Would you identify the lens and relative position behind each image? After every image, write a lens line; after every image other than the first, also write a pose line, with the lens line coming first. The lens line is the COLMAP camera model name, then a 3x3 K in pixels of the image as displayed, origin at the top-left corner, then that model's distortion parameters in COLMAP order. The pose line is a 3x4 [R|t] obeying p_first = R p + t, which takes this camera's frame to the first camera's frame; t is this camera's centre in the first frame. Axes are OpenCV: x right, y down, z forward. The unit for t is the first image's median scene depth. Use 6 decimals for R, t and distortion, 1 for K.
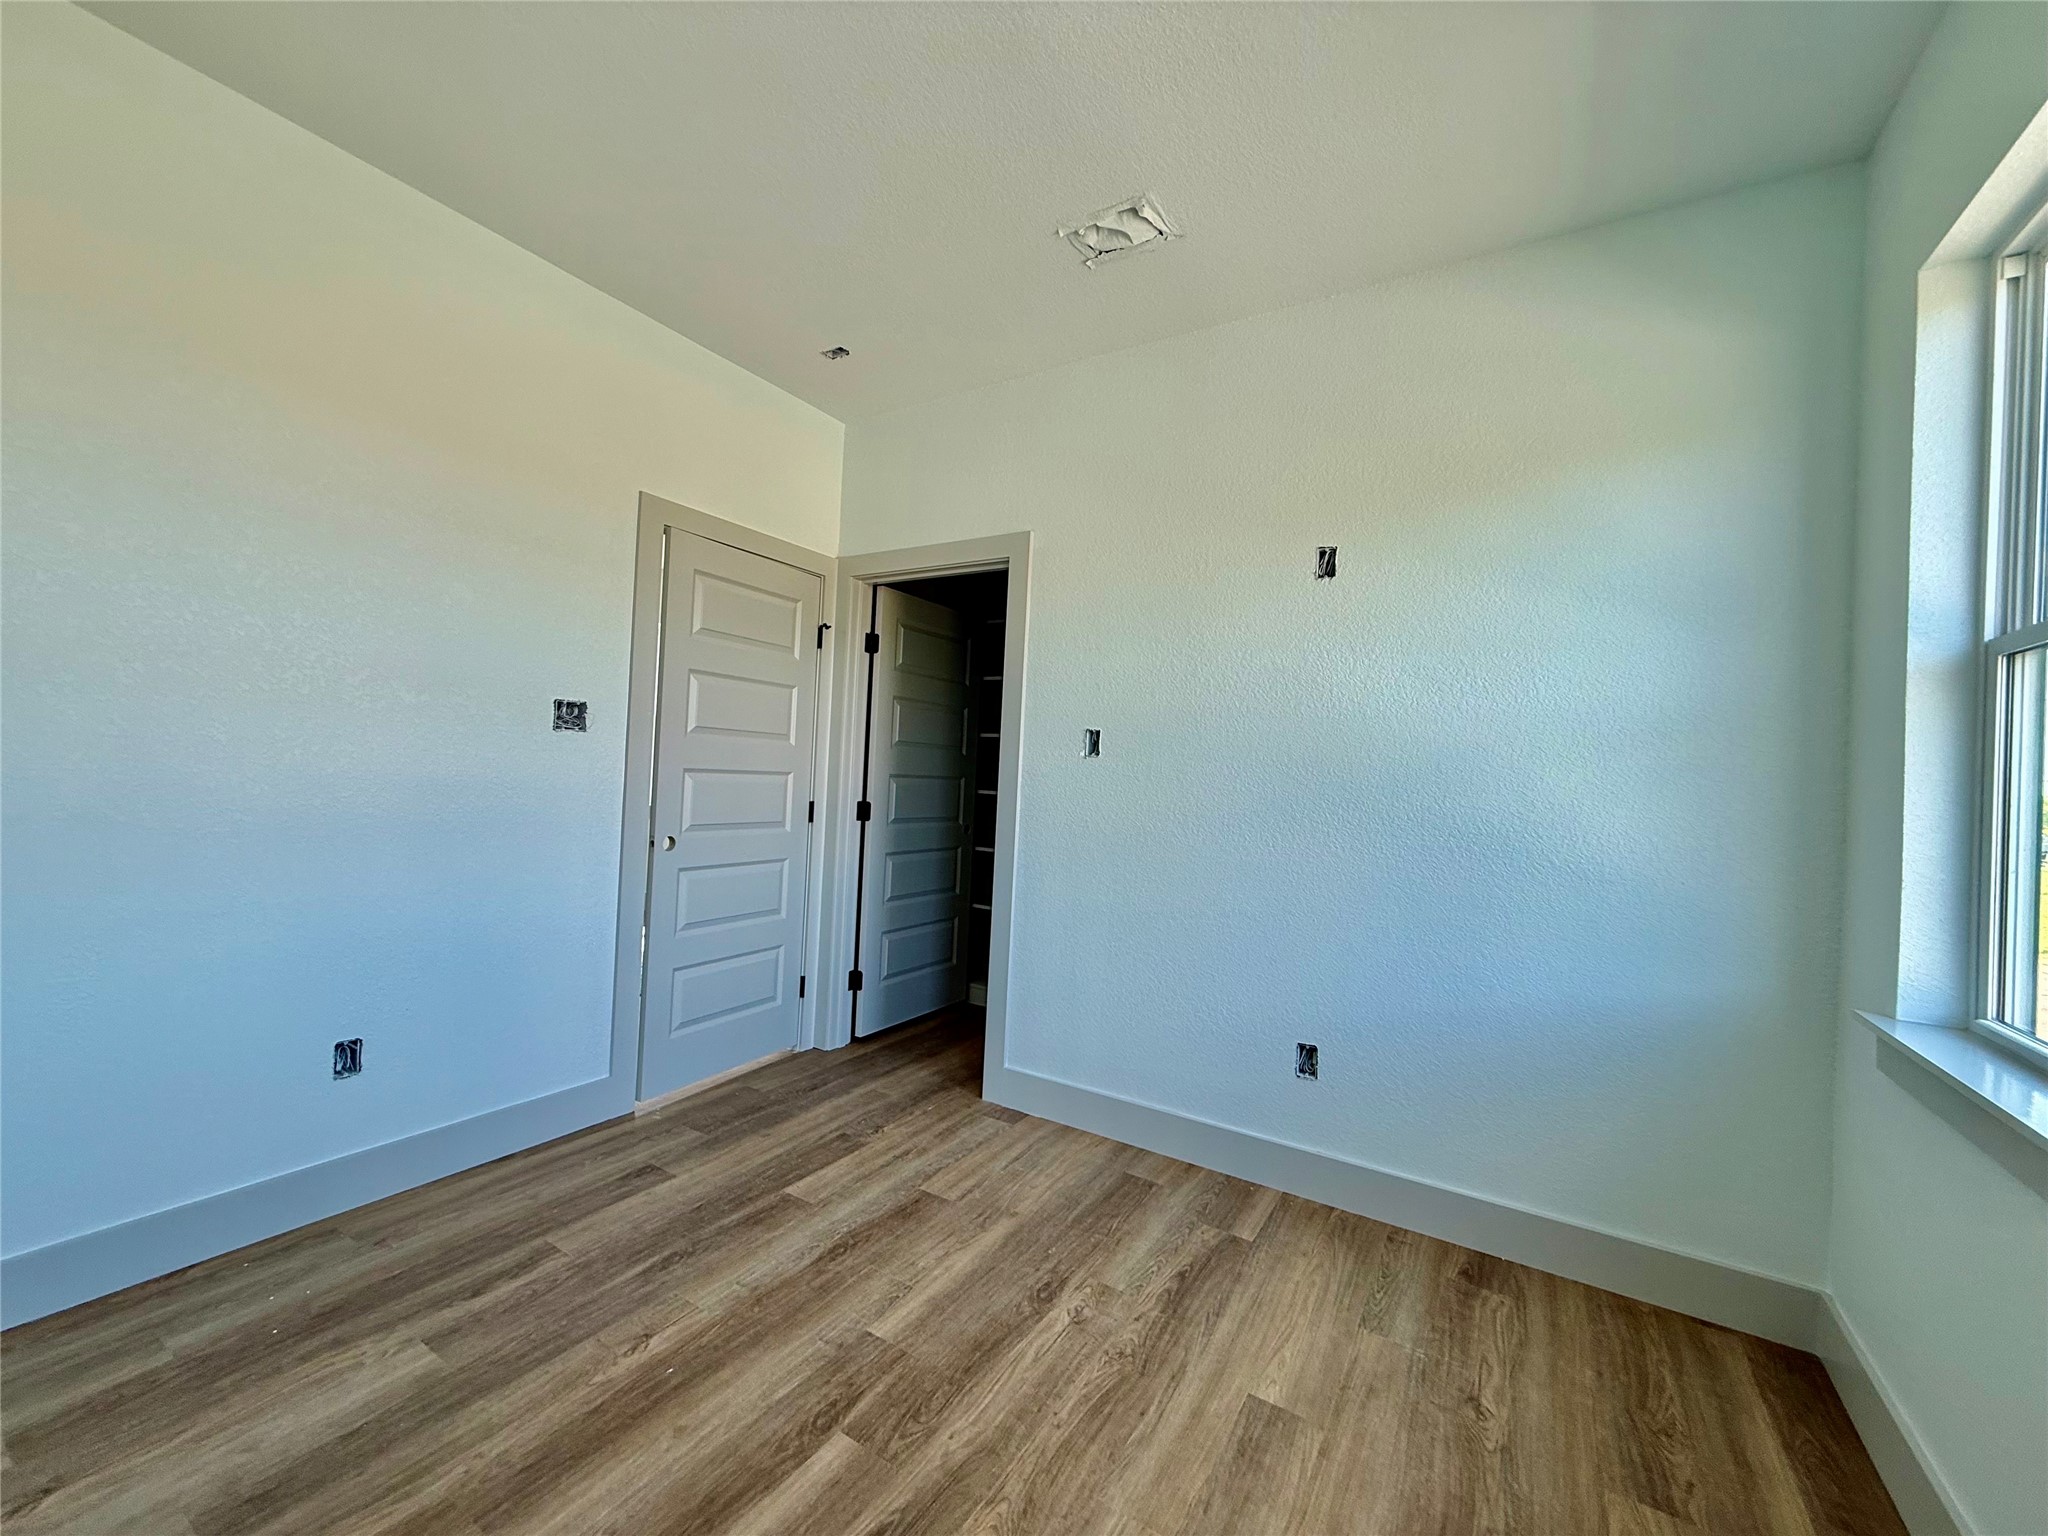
lens RADIAL K [[815.6, 0, 1013.4], [0, 815.6, 765.0], [0, 0, 1]] dist [-0.000338, -0.001225]
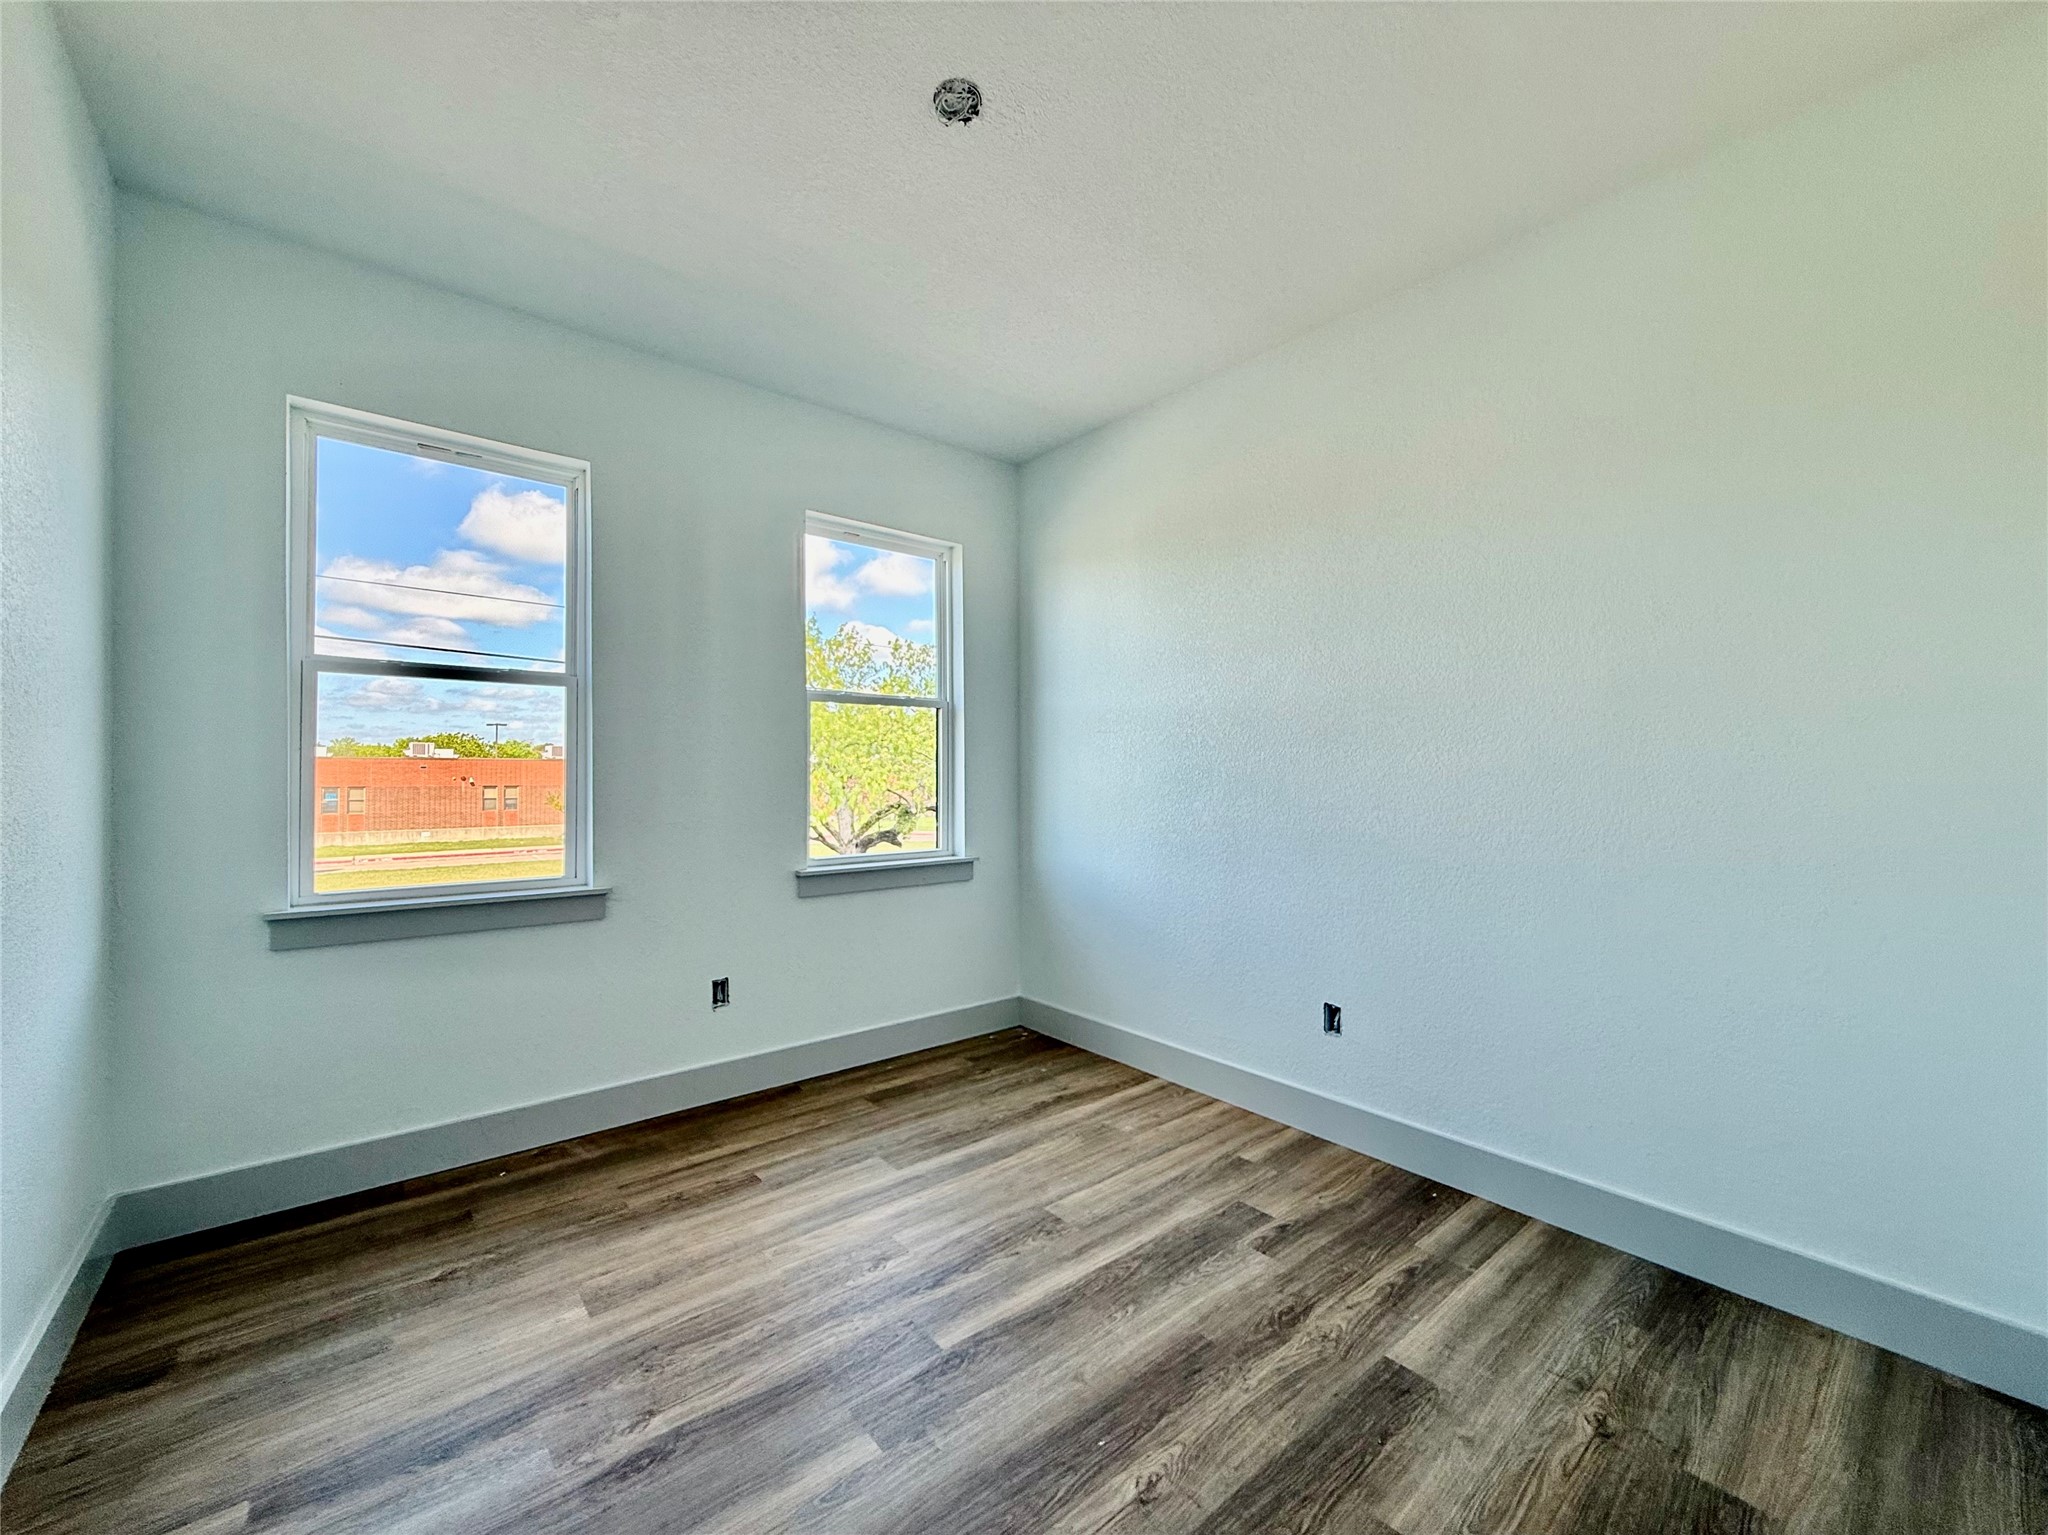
lens RADIAL K [[815.6, 0, 1028.4], [0, 815.6, 769.8], [0, 0, 1]] dist [-0.000338, -0.001225]
pose [[-0.952841, -0.045983, 0.299965, -0.578174], [-0.047492, 0.998869, 0.002263, -0.005793], [-0.299730, -0.012089, -0.953947, 1.887348]]
